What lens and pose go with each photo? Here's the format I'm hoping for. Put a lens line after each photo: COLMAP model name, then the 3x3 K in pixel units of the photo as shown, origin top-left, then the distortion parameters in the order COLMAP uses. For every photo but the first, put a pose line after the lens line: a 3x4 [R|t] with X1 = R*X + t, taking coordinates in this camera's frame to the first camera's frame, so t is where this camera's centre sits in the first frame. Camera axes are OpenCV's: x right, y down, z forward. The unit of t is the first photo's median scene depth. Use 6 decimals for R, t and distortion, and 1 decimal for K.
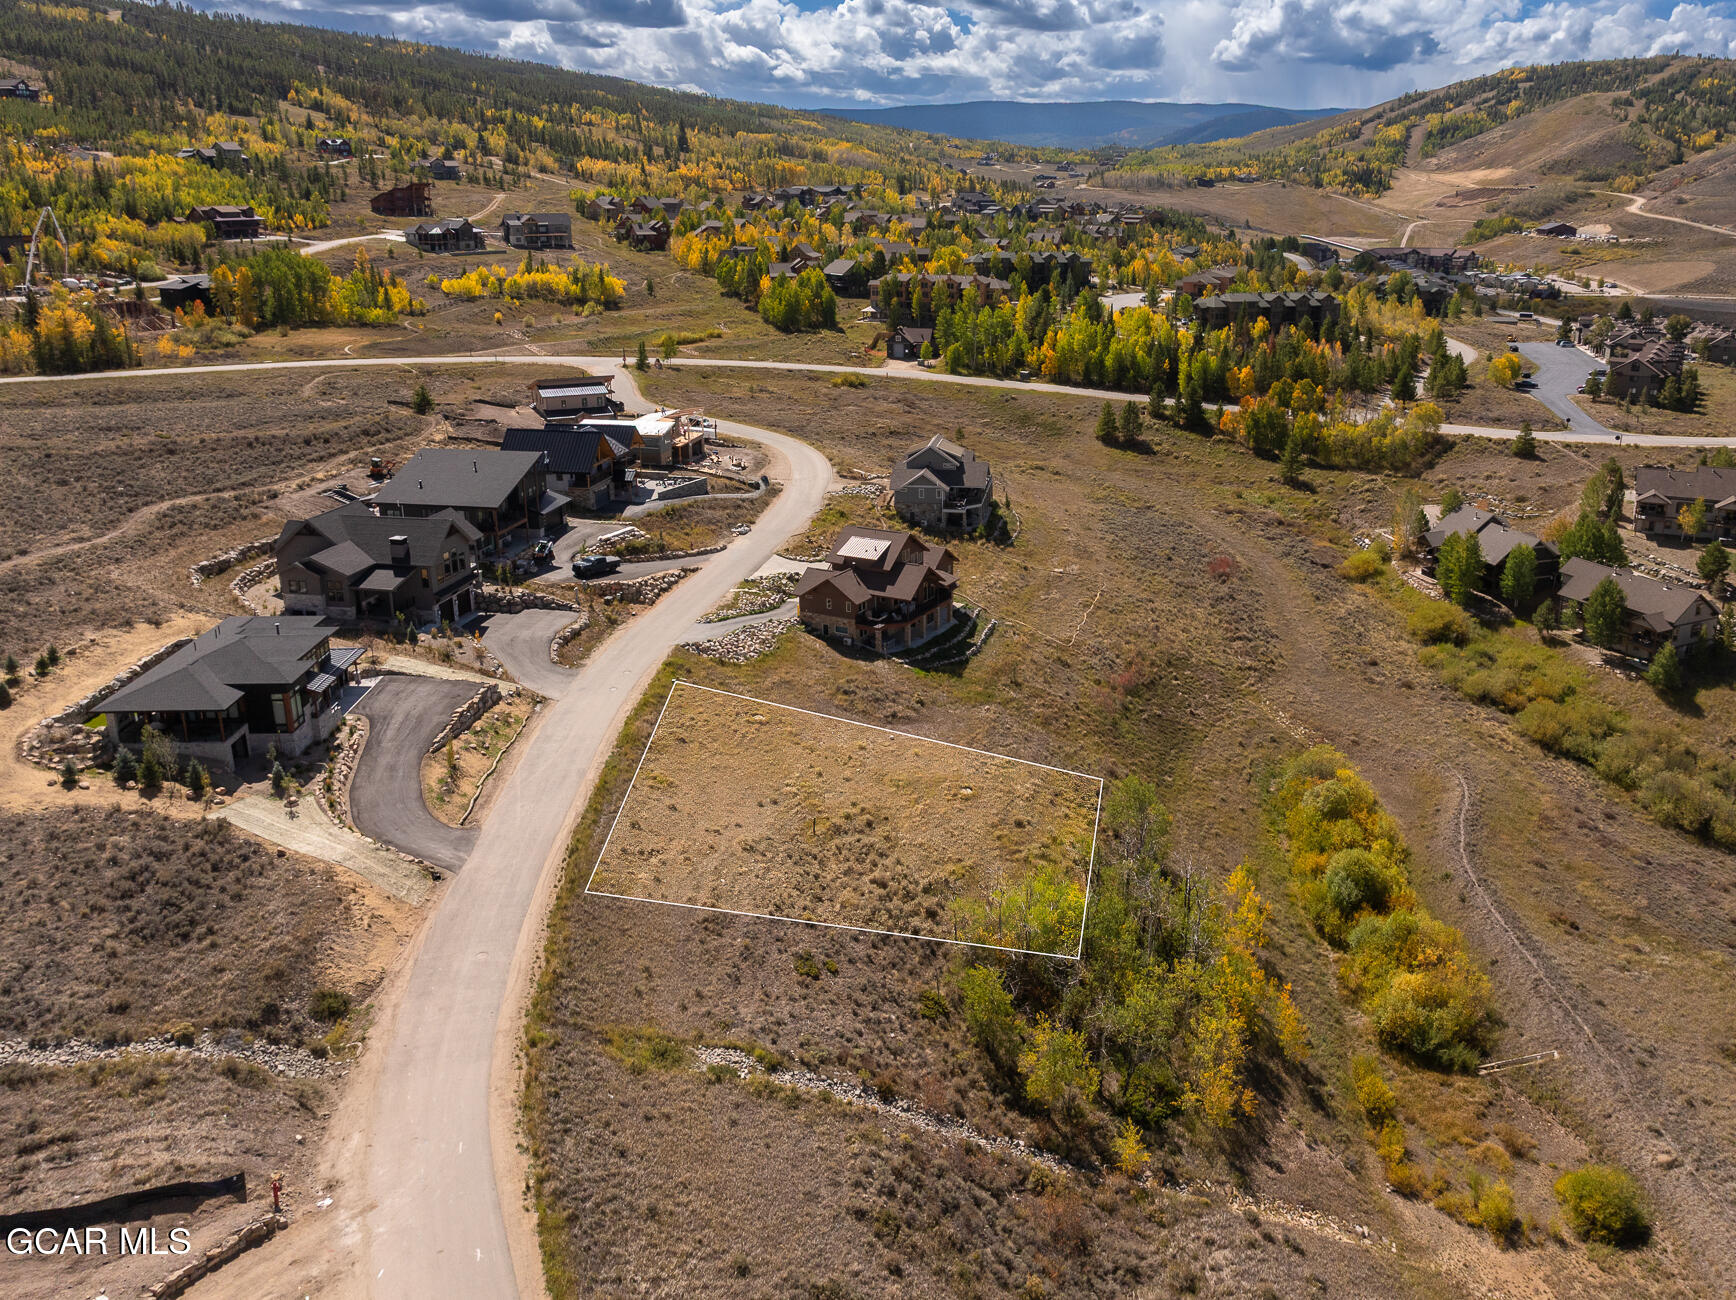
lens RADIAL K [[1381.8, 0, 963.7], [0, 1381.8, 570.5], [0, 0, 1]] dist [-0.030044, 0.008537]
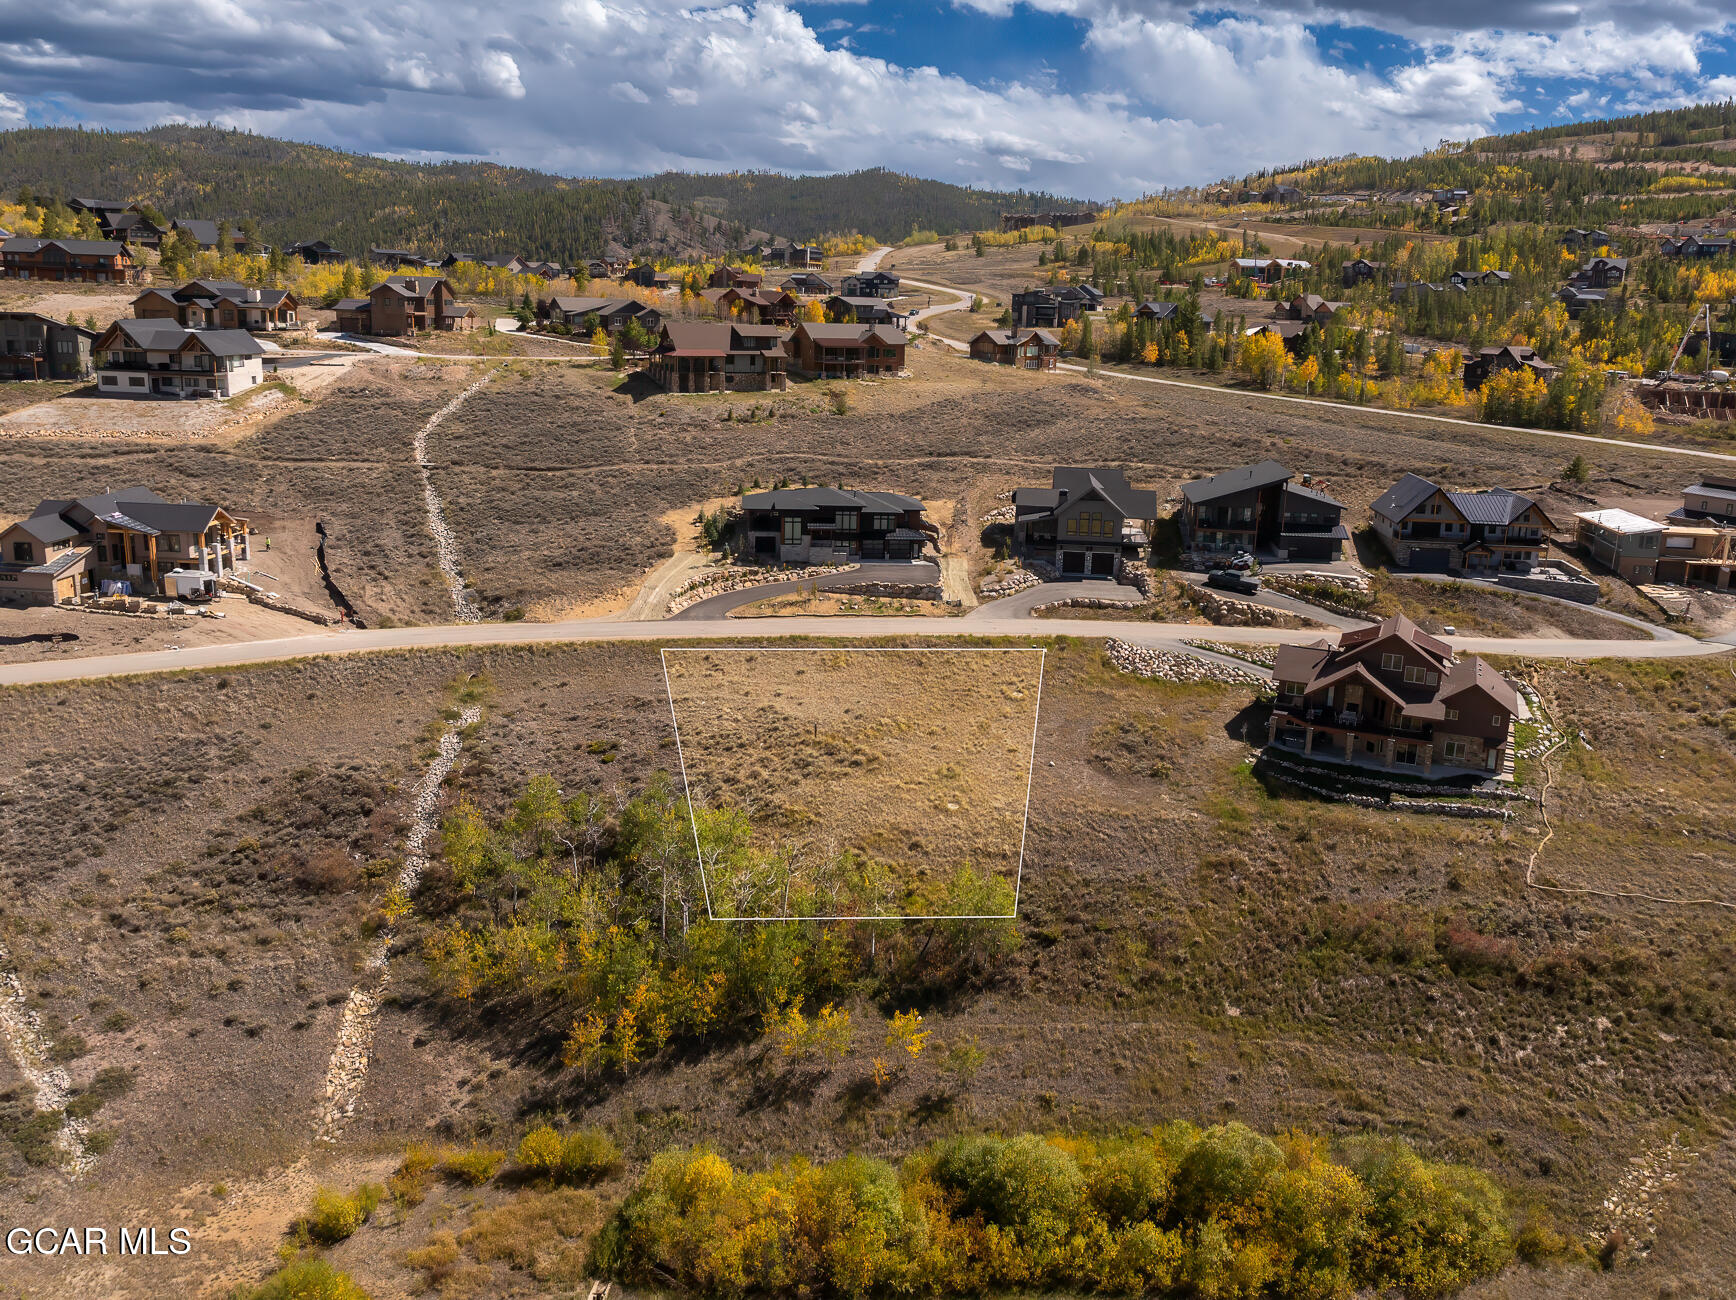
lens RADIAL K [[1315.5, 0, 921.7], [0, 1315.5, 623.2], [0, 0, 1]] dist [-0.026700, 0.005118]
pose [[0.071445, 0.241199, -0.967842, 0.147871], [-0.306718, 0.928619, 0.208783, -0.023804], [0.949115, 0.281938, 0.140325, 0.146793]]
